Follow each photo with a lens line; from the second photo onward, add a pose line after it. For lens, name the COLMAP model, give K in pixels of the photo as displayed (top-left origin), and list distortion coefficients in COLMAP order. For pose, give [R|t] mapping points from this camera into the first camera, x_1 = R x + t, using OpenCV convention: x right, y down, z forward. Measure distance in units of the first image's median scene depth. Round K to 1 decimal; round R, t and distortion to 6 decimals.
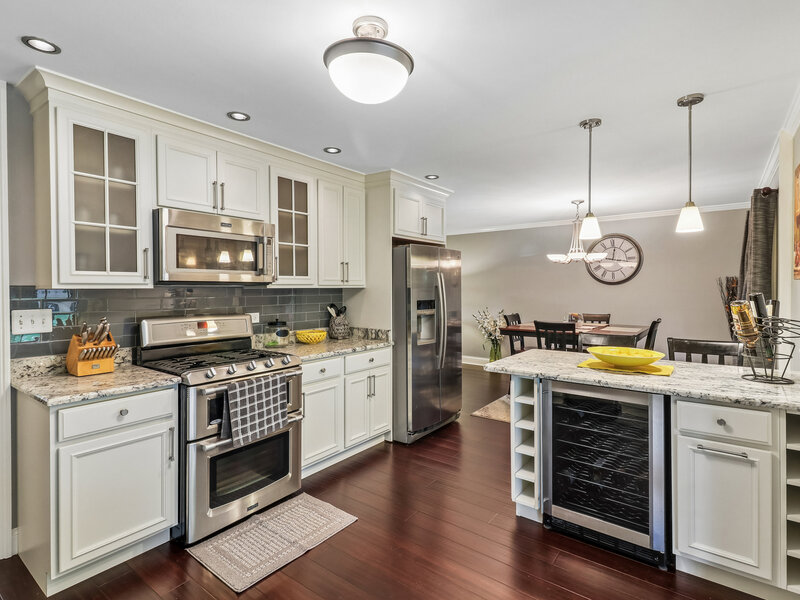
lens RADIAL K [[412.8, 0, 402.5], [0, 412.8, 290.2], [0, 0, 1]] dist [0.052034, -0.023124]
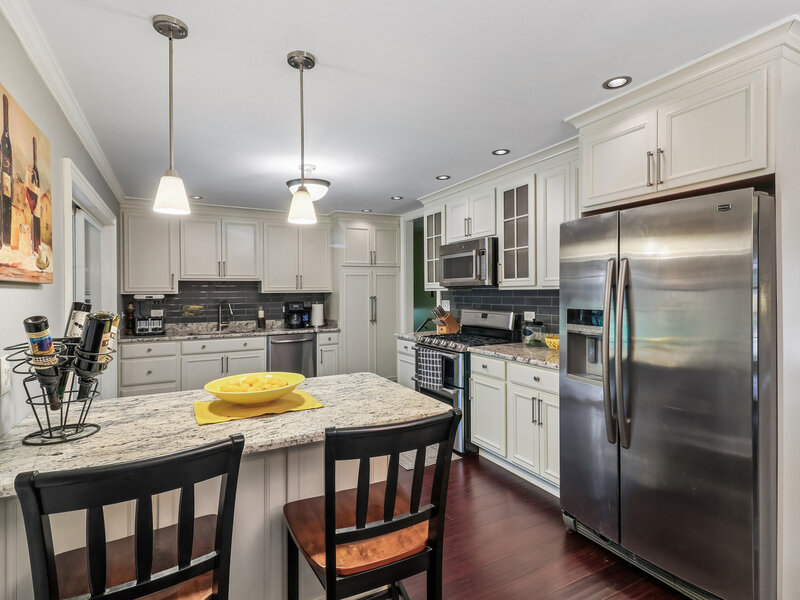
lens RADIAL K [[412.8, 0, 402.5], [0, 412.8, 290.2], [0, 0, 1]] dist [0.052034, -0.023124]
pose [[-0.411386, 0.005501, -0.911444, 0.825305], [0.006177, 0.999976, 0.003248, -0.009331], [0.911440, -0.004294, -0.411410, 1.172196]]
